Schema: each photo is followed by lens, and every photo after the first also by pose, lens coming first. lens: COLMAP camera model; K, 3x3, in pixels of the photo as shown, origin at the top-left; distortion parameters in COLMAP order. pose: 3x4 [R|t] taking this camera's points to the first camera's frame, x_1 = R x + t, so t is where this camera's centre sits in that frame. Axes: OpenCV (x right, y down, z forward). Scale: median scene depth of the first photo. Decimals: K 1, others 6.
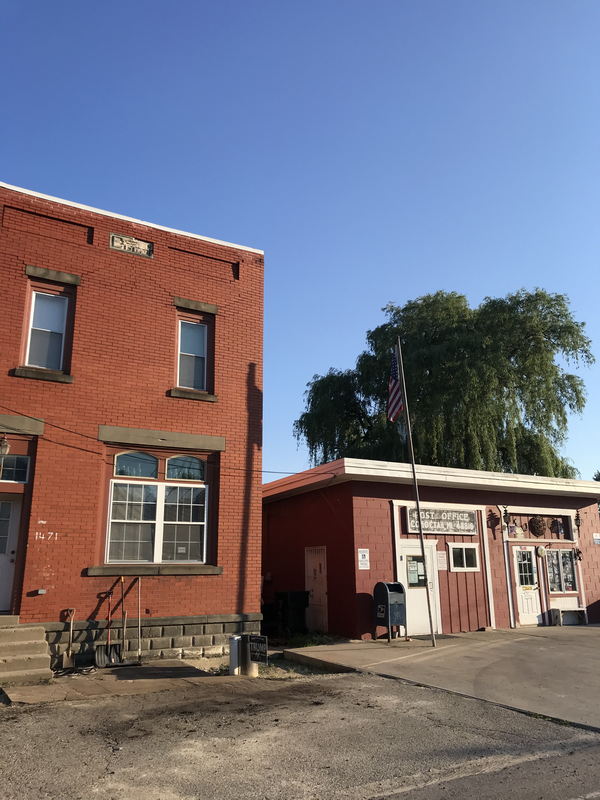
lens RADIAL K [[645.9, 0, 257.4], [0, 645.9, 402.5], [0, 0, 1]] dist [0.060685, -0.164778]
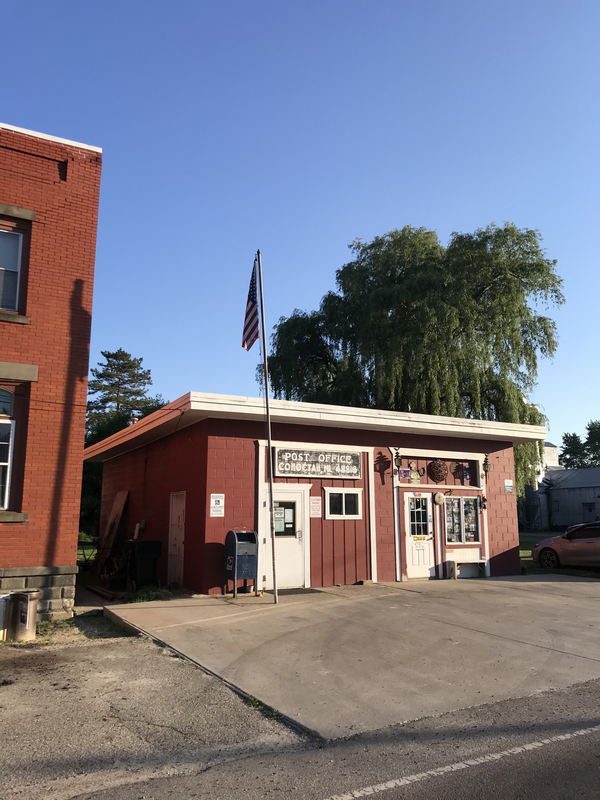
lens RADIAL K [[645.9, 0, 257.4], [0, 645.9, 402.5], [0, 0, 1]] dist [0.060685, -0.164778]
pose [[0.999977, 0.005659, -0.003654, 0.186868], [-0.005350, 0.996823, 0.079466, 0.025339], [0.004092, -0.079445, 0.996831, 0.106469]]
